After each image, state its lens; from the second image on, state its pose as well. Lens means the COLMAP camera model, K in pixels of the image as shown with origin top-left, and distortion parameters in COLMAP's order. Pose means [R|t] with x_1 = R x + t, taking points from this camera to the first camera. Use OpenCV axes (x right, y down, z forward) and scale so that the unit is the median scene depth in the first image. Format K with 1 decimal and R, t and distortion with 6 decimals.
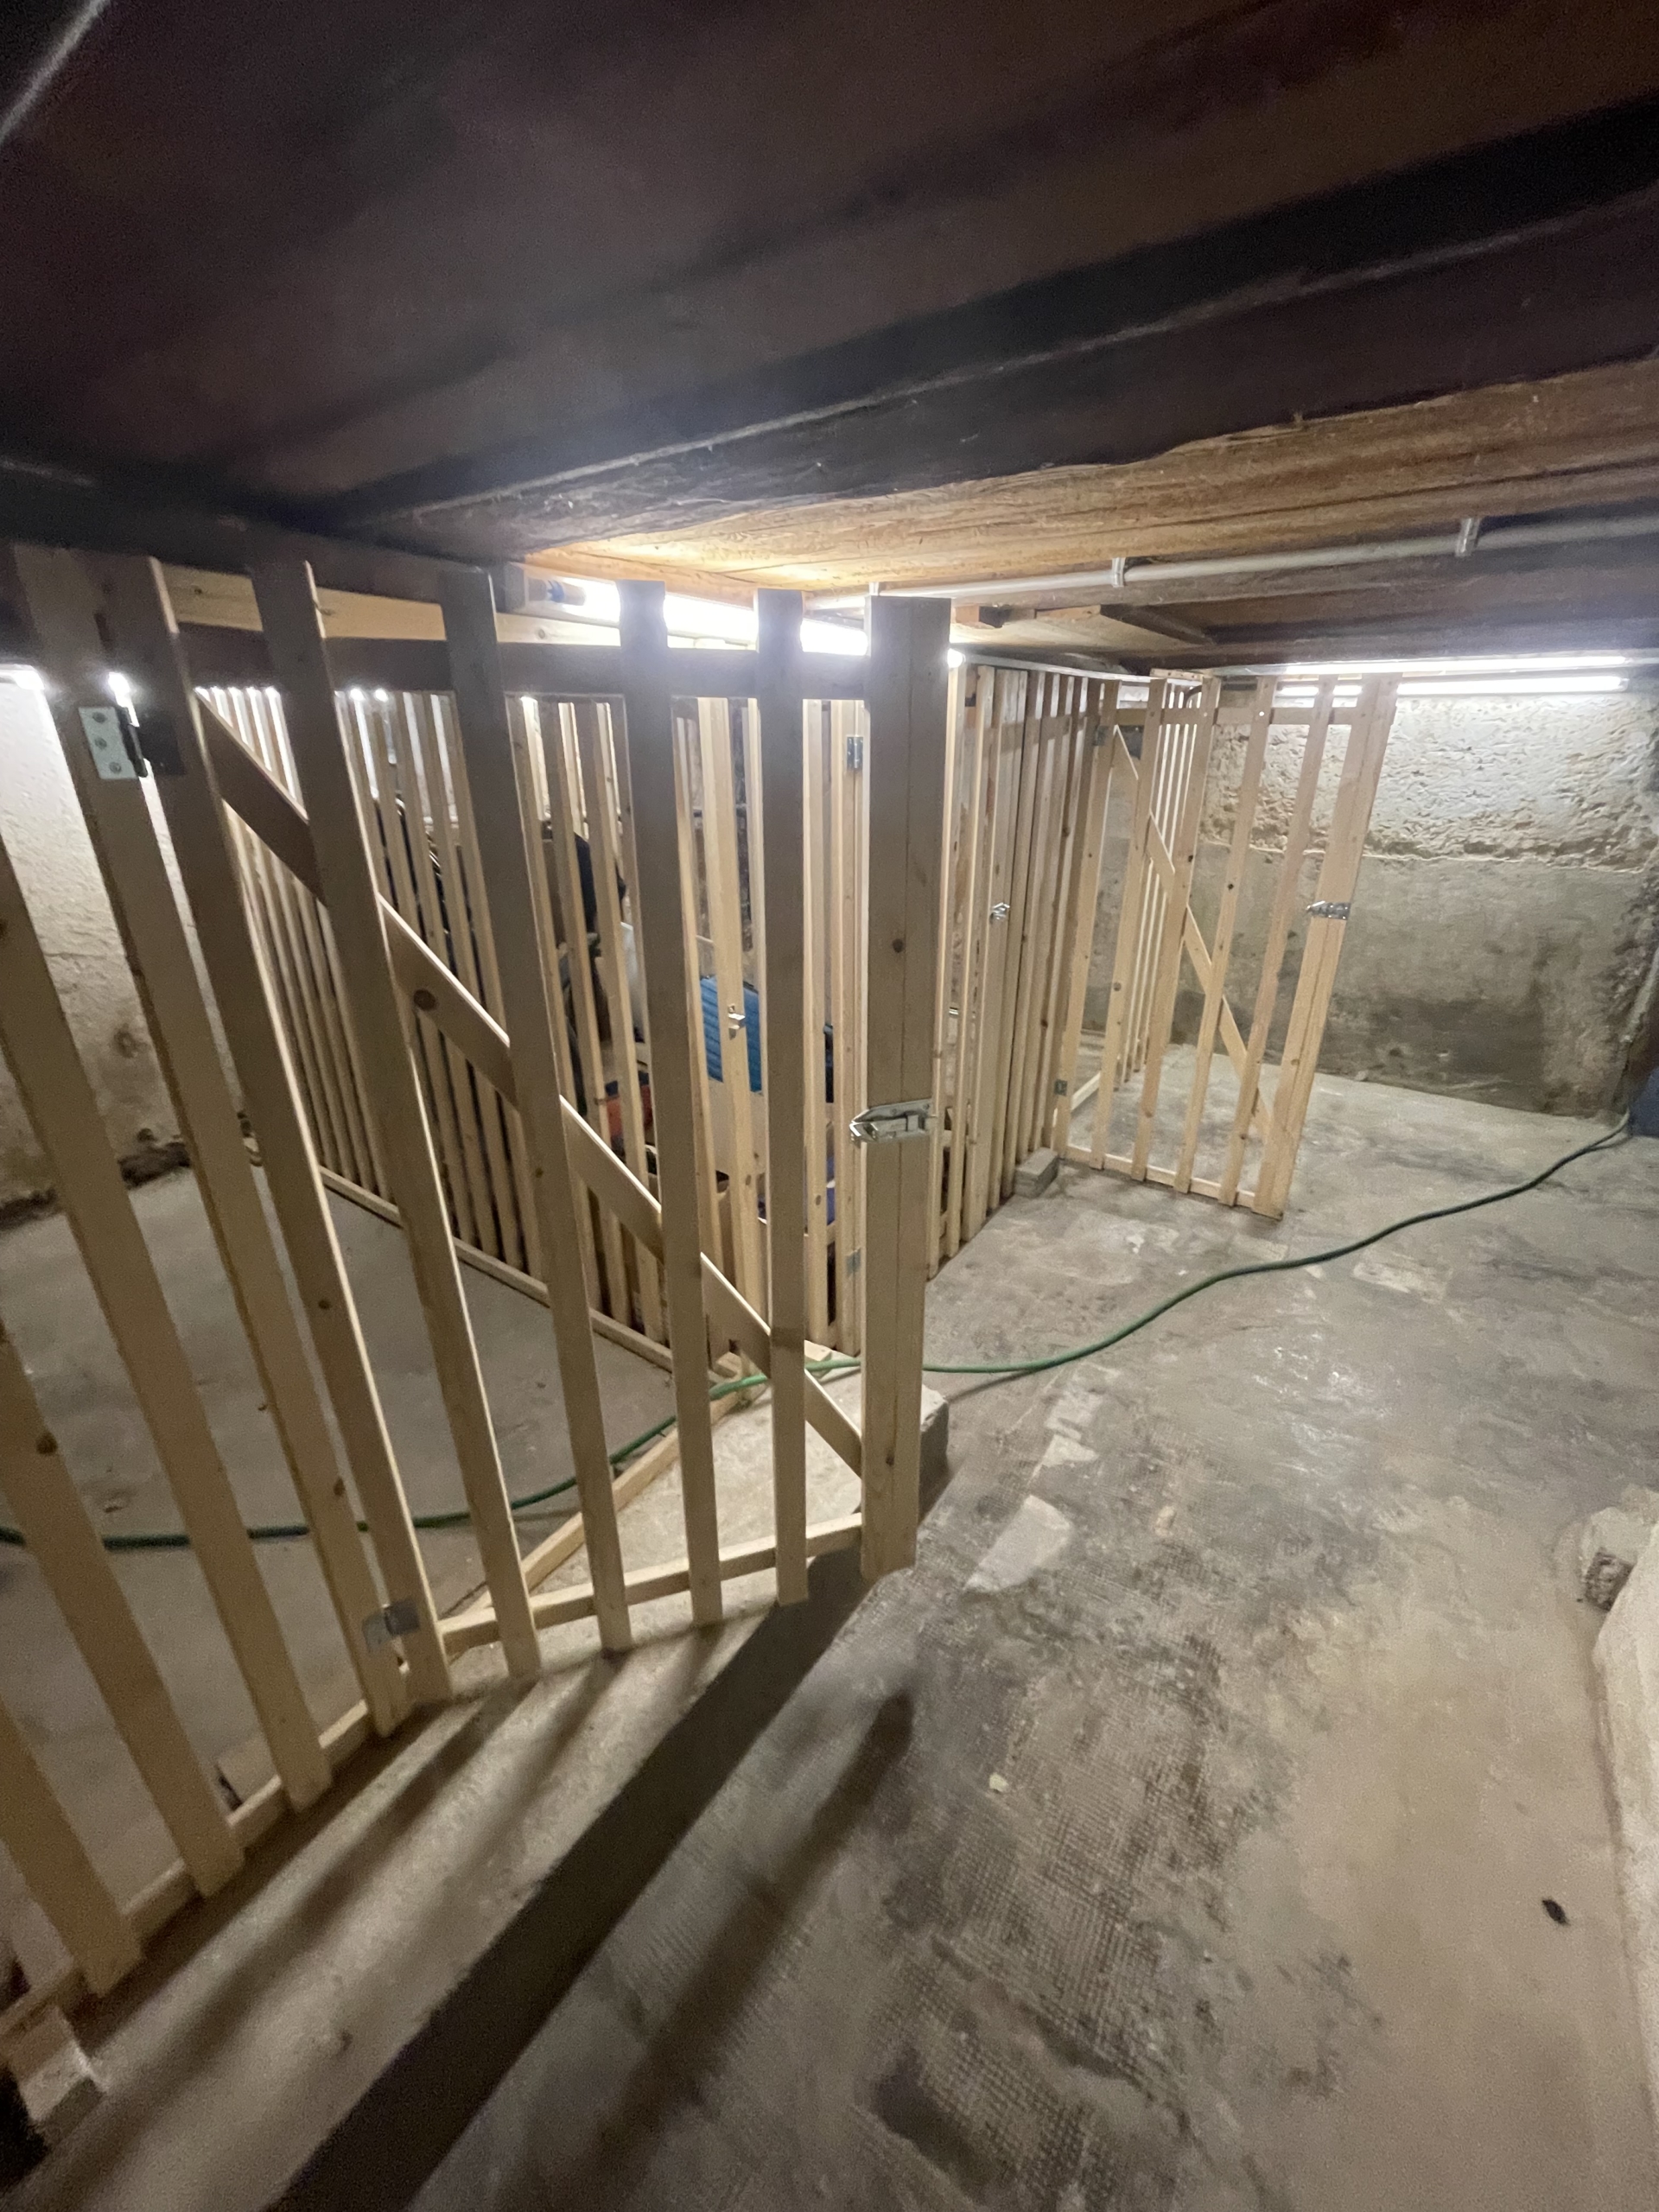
lens RADIAL K [[887.0, 0, 828.4], [0, 887.0, 1106.0], [0, 0, 1]] dist [-0.001629, 0.000227]
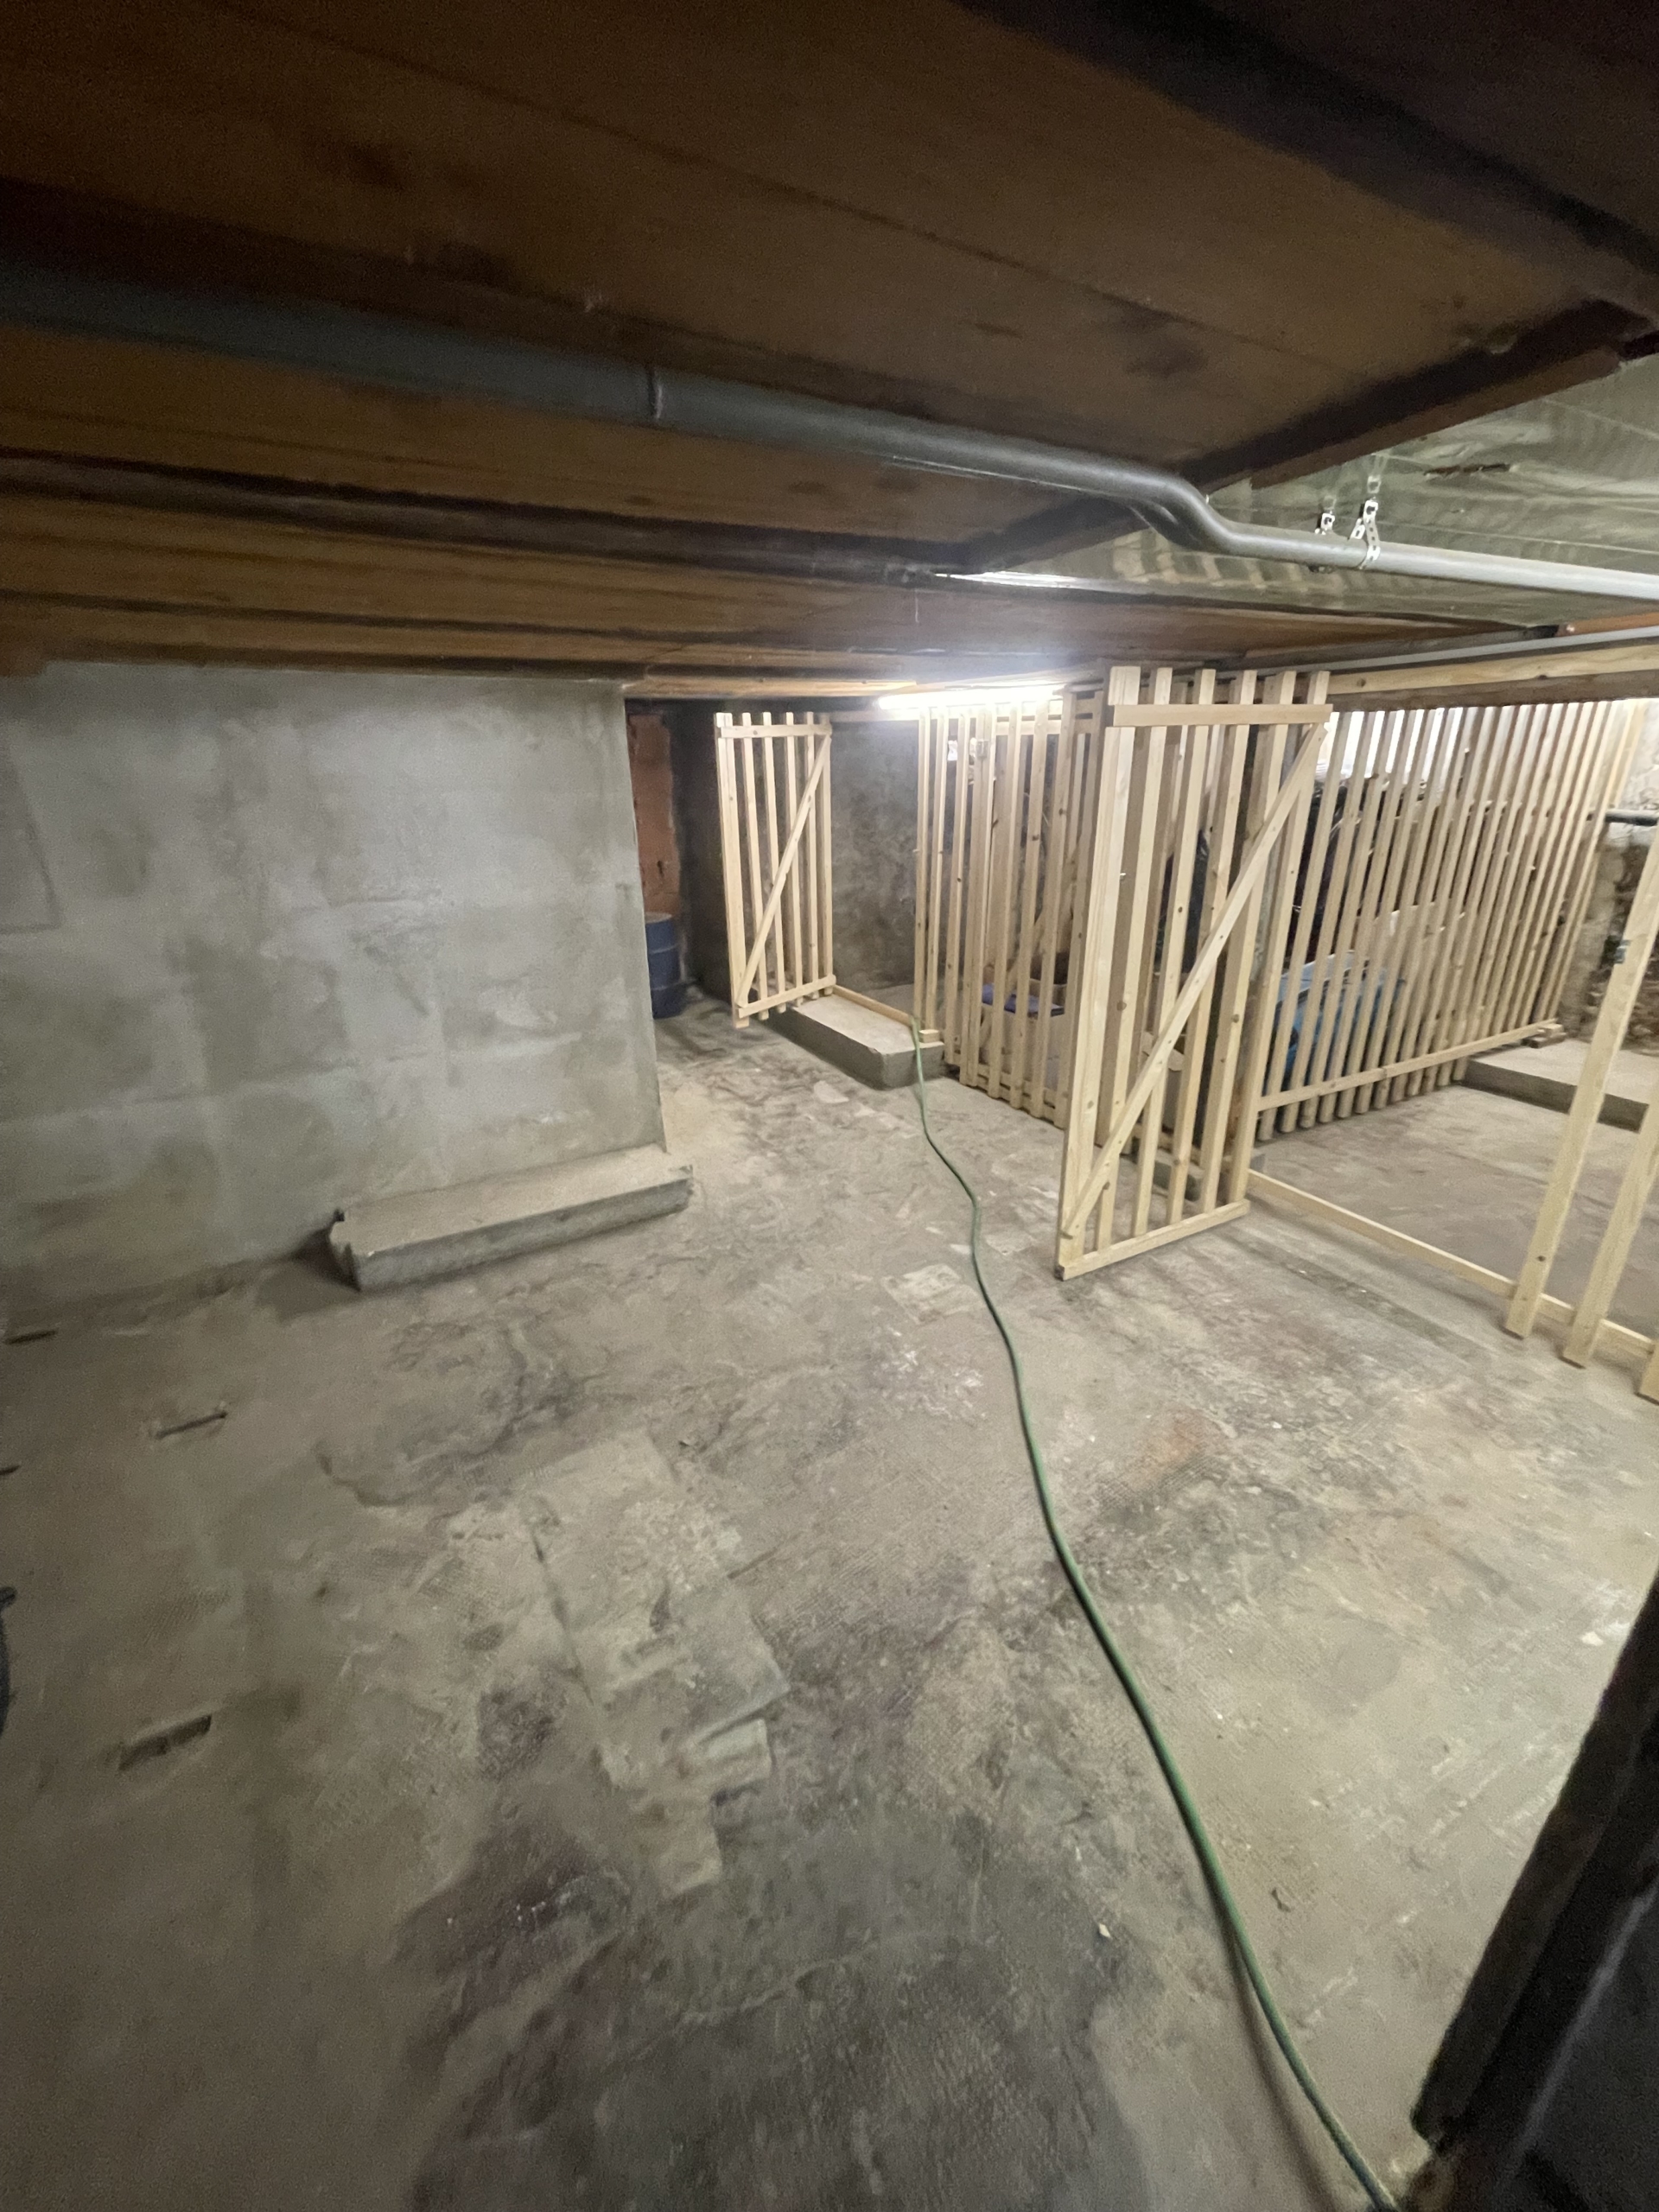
lens RADIAL K [[887.0, 0, 826.7], [0, 887.0, 1106.0], [0, 0, 1]] dist [-0.001629, 0.000227]
pose [[-0.429196, 0.345045, -0.834706, 1.677271], [-0.334106, 0.797951, 0.501645, -0.495357], [0.839145, 0.494185, -0.227196, 1.192767]]
